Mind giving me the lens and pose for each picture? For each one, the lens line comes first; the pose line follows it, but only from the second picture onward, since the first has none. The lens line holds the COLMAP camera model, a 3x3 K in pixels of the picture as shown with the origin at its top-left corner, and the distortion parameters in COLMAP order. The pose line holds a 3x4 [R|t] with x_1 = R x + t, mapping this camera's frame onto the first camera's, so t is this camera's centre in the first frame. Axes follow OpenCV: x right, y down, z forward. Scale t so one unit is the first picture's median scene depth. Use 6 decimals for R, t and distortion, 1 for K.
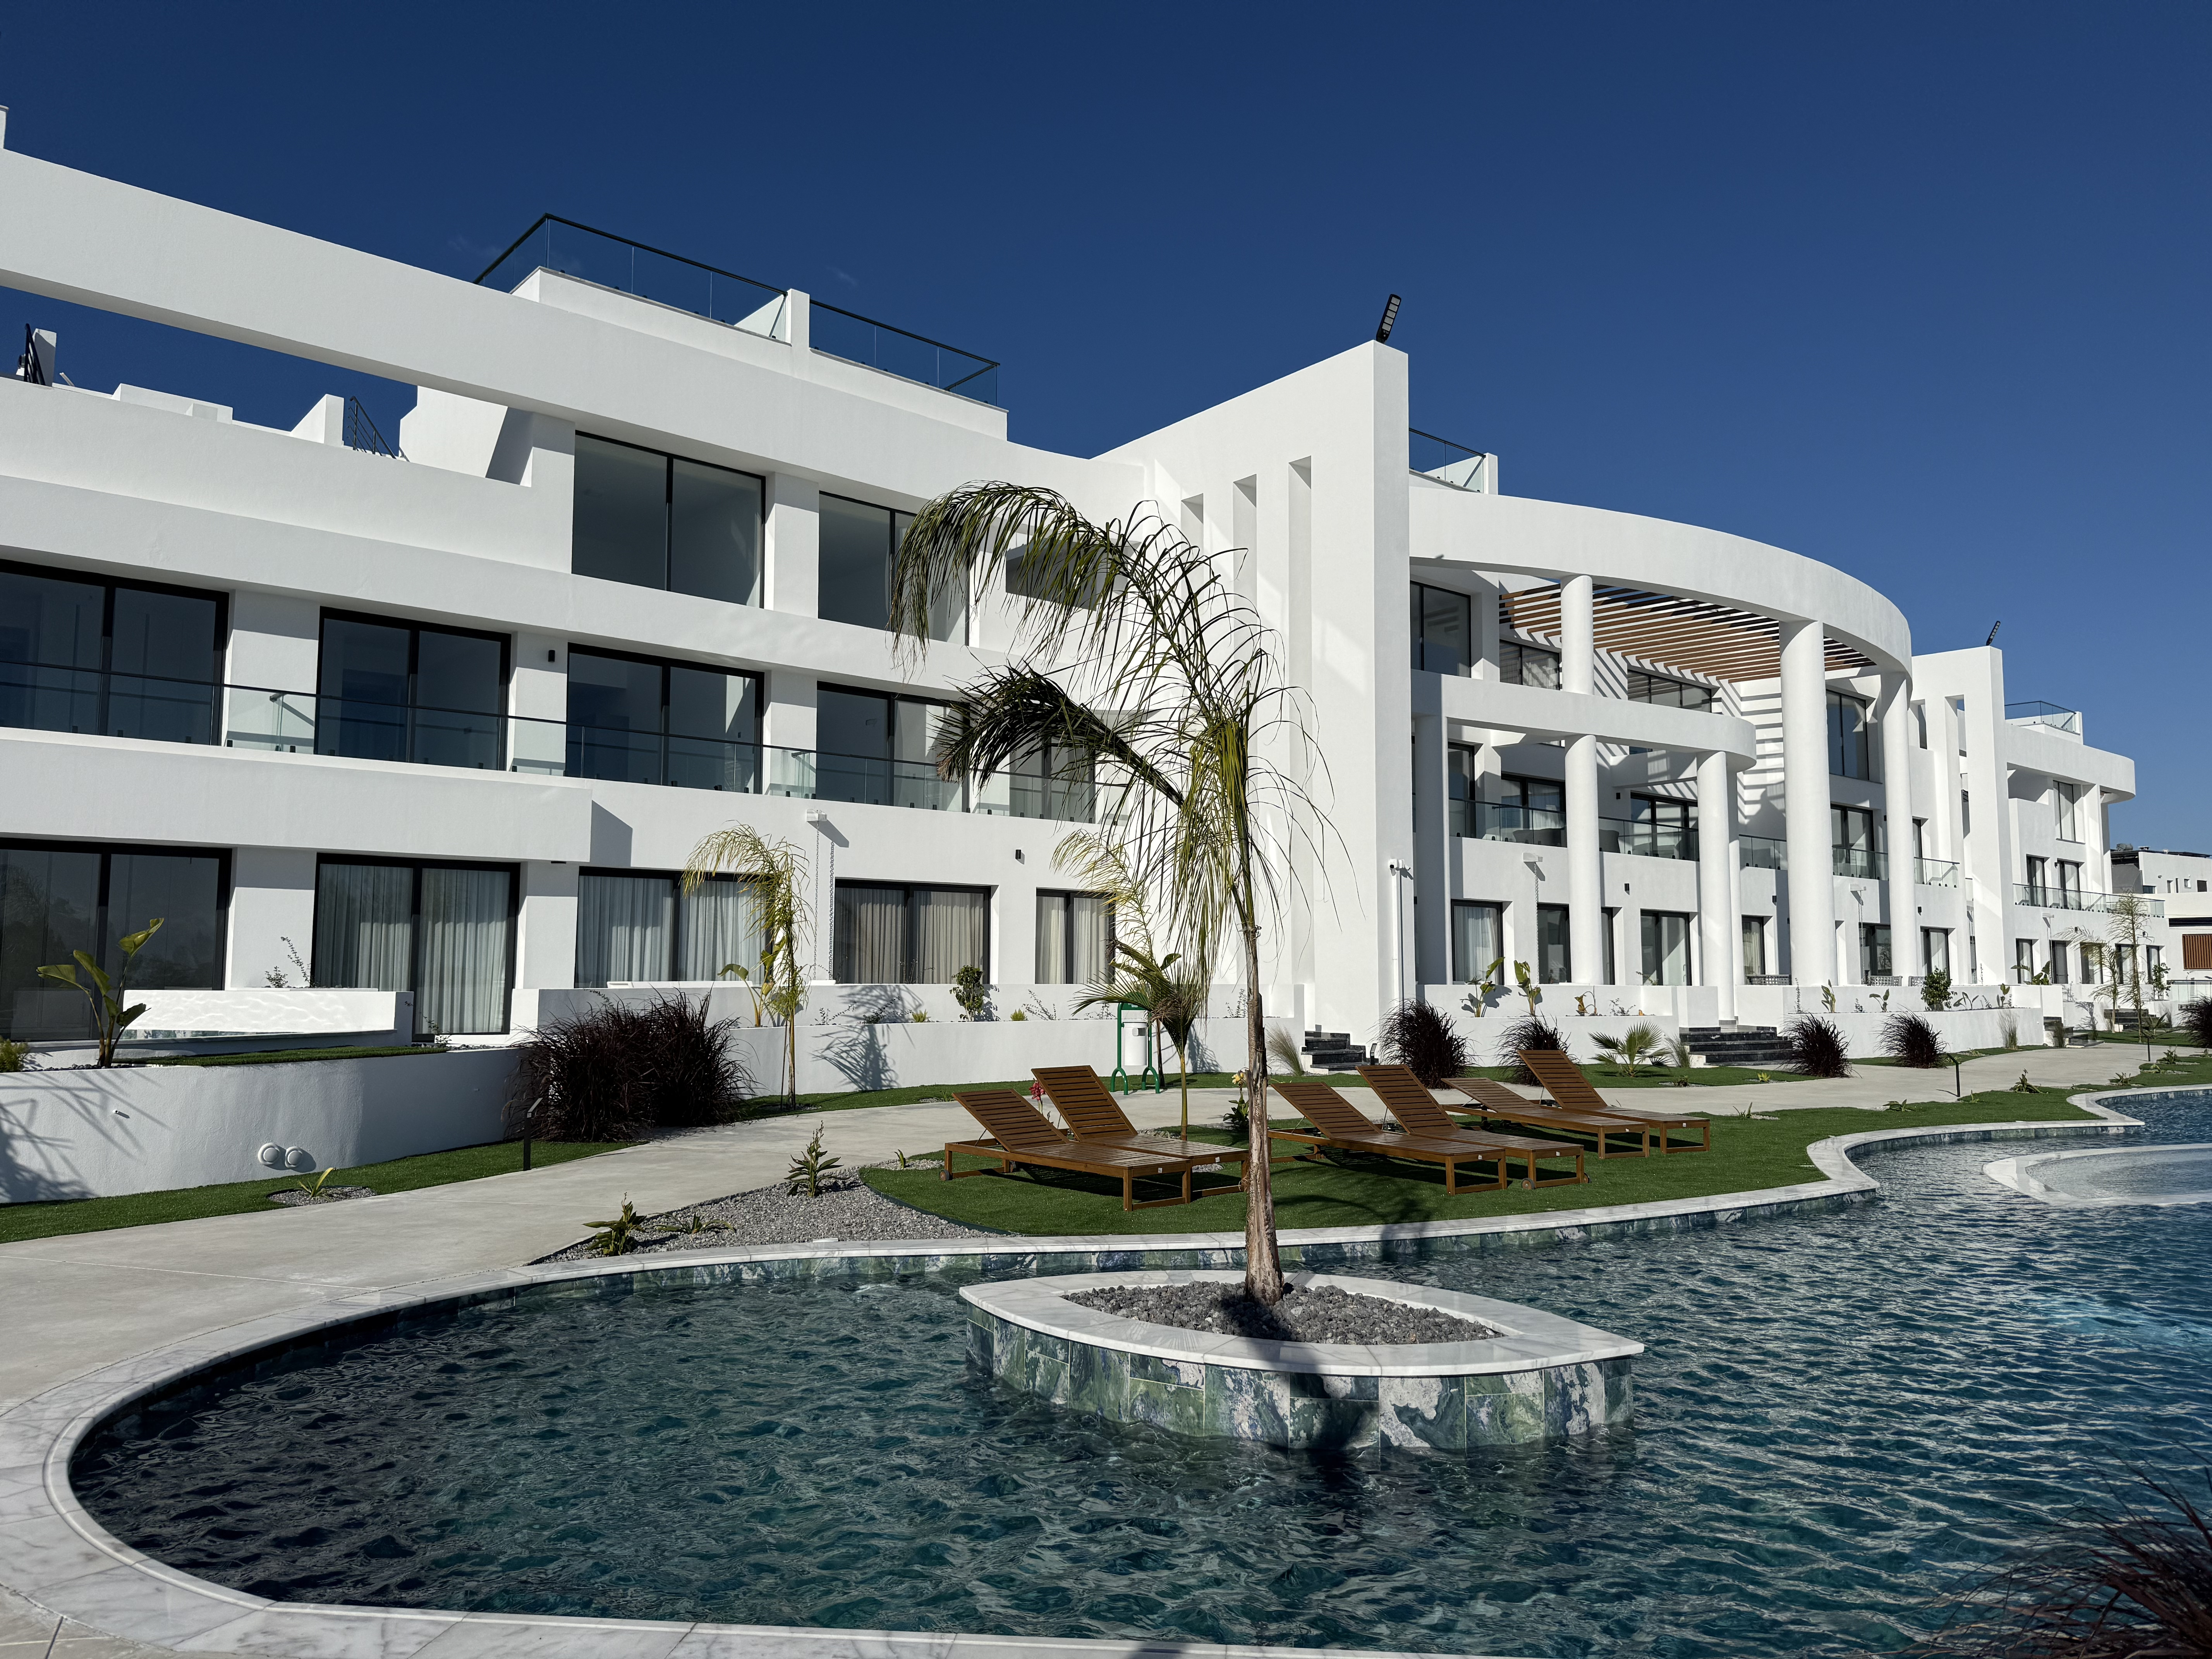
lens RADIAL K [[1533.8, 0, 1105.3], [0, 1533.8, 821.0], [0, 0, 1]] dist [0.116560, -0.170788]
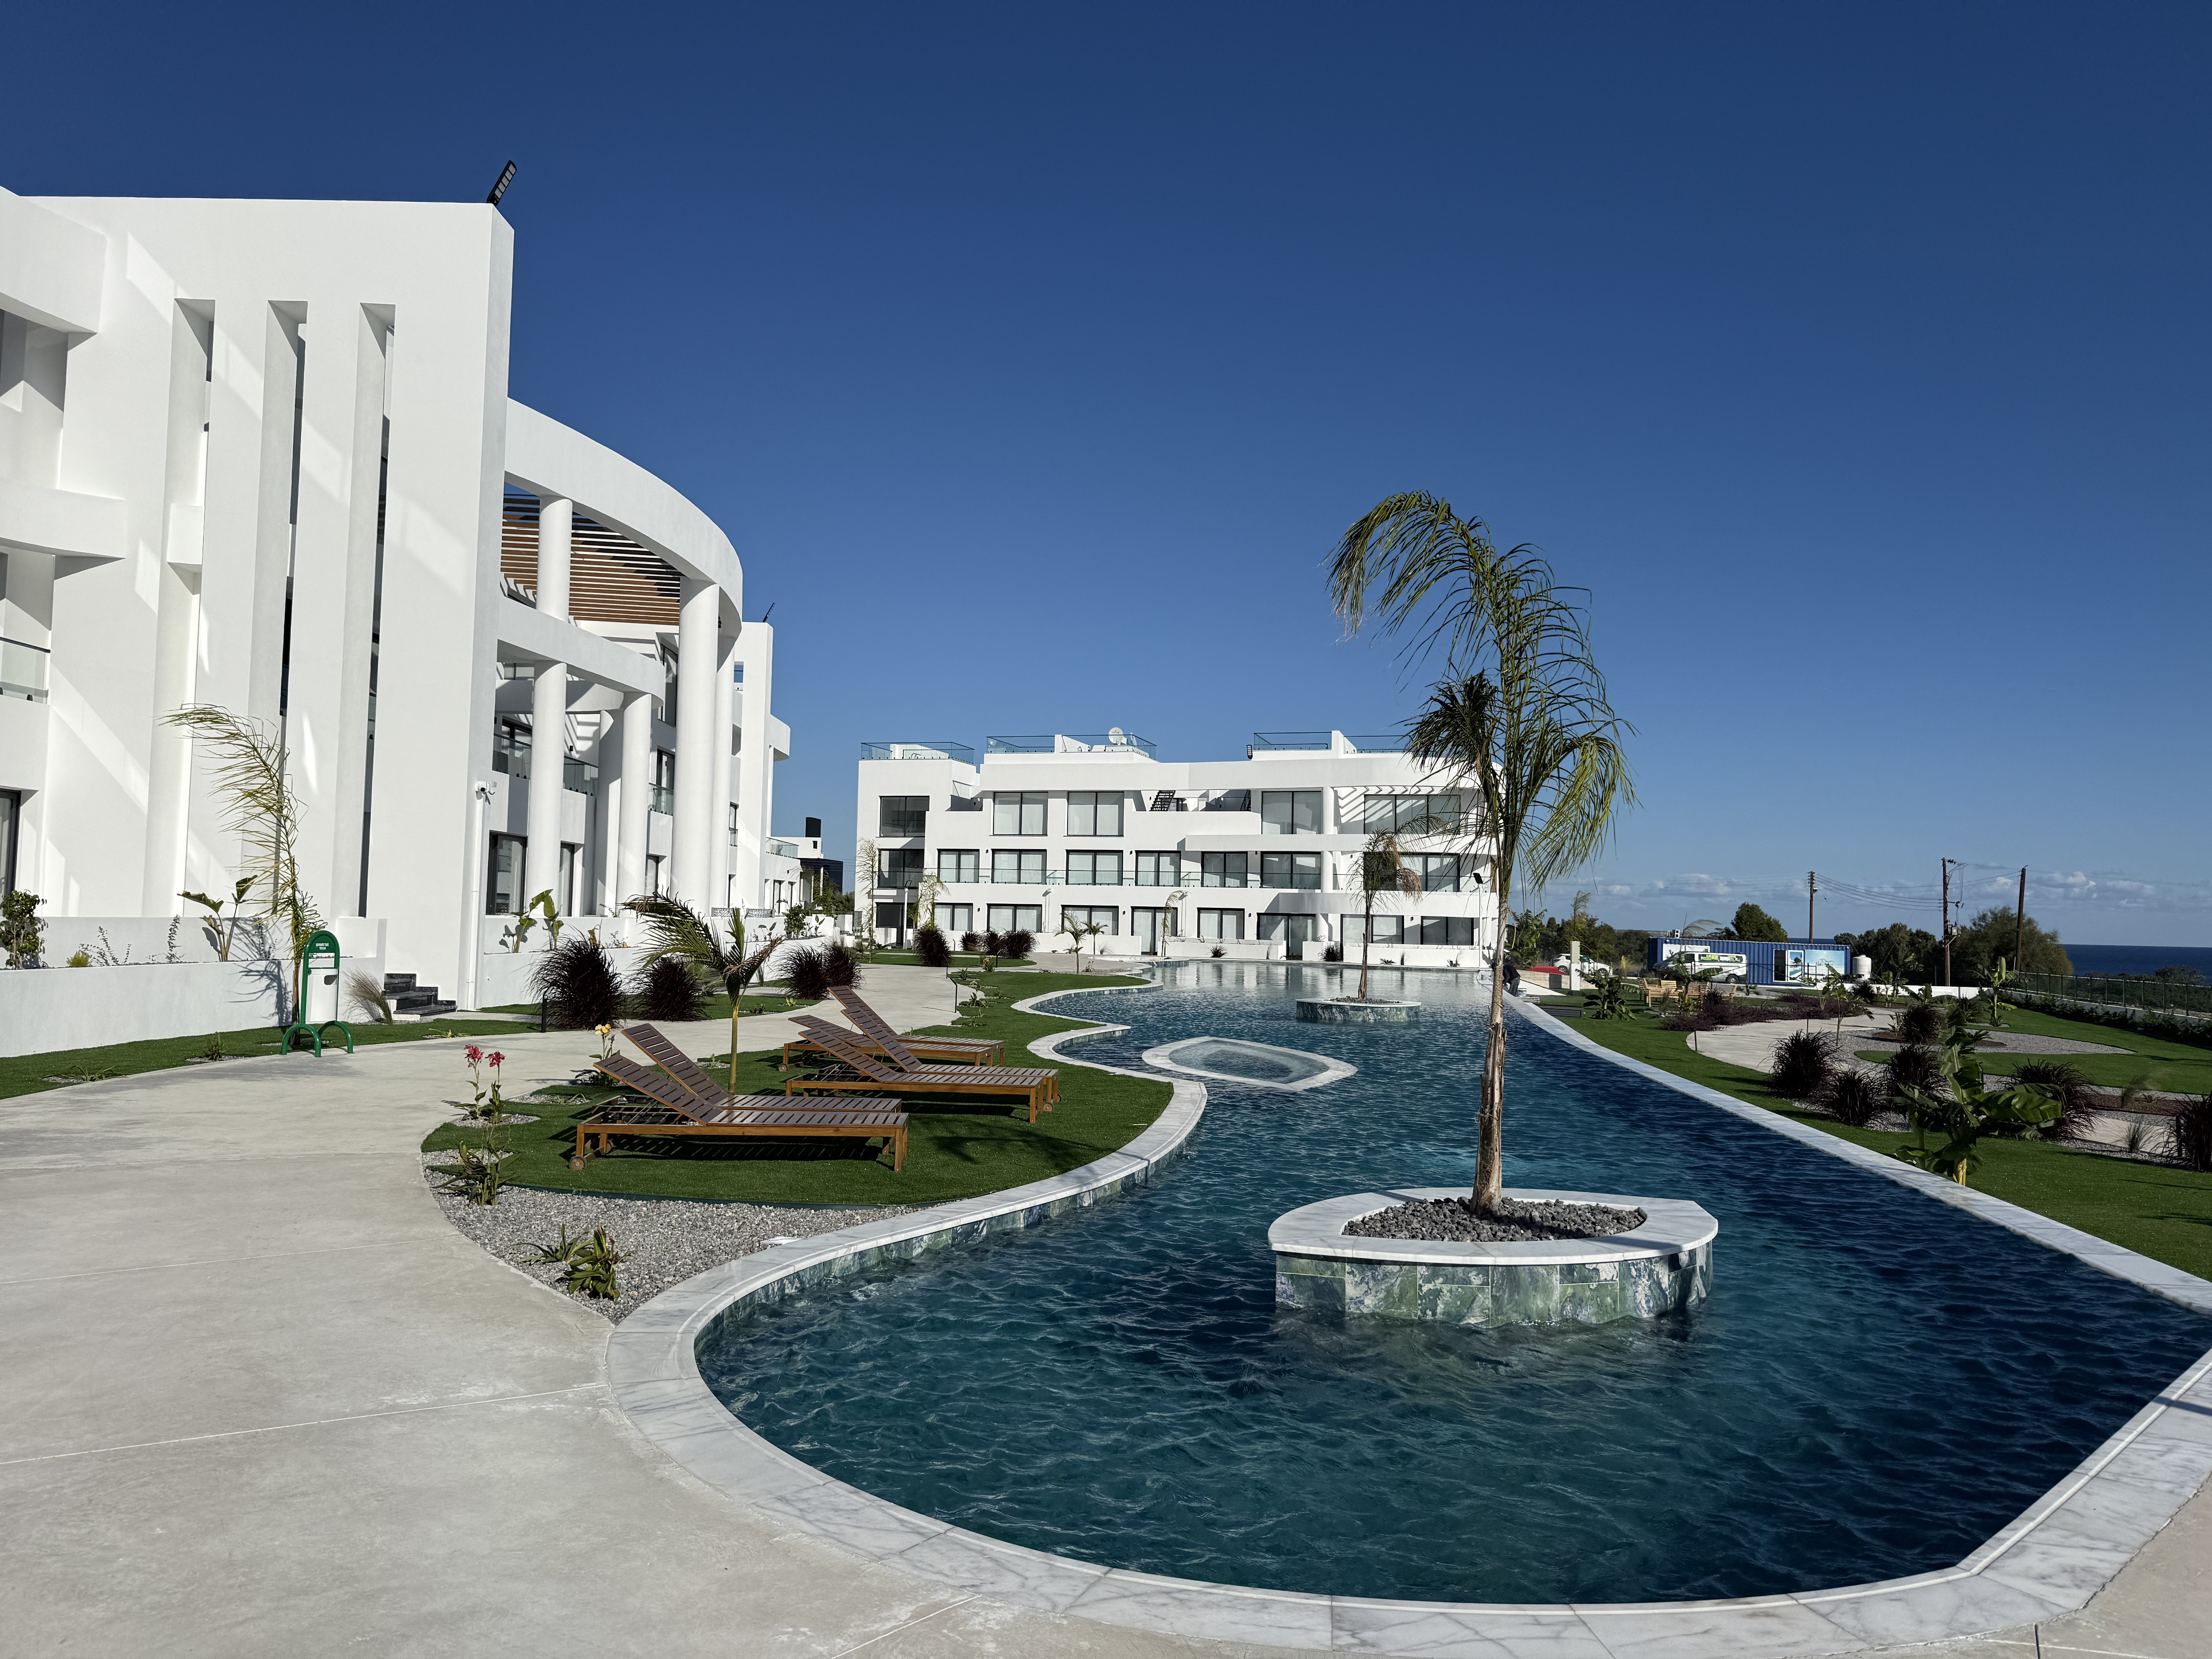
lens RADIAL K [[1533.8, 0, 1105.3], [0, 1533.8, 821.0], [0, 0, 1]] dist [0.116560, -0.170788]
pose [[0.631702, 0.058048, 0.773035, -0.354326], [-0.097000, 0.995274, 0.004529, 0.009905], [-0.769119, -0.077846, 0.634347, 0.165414]]
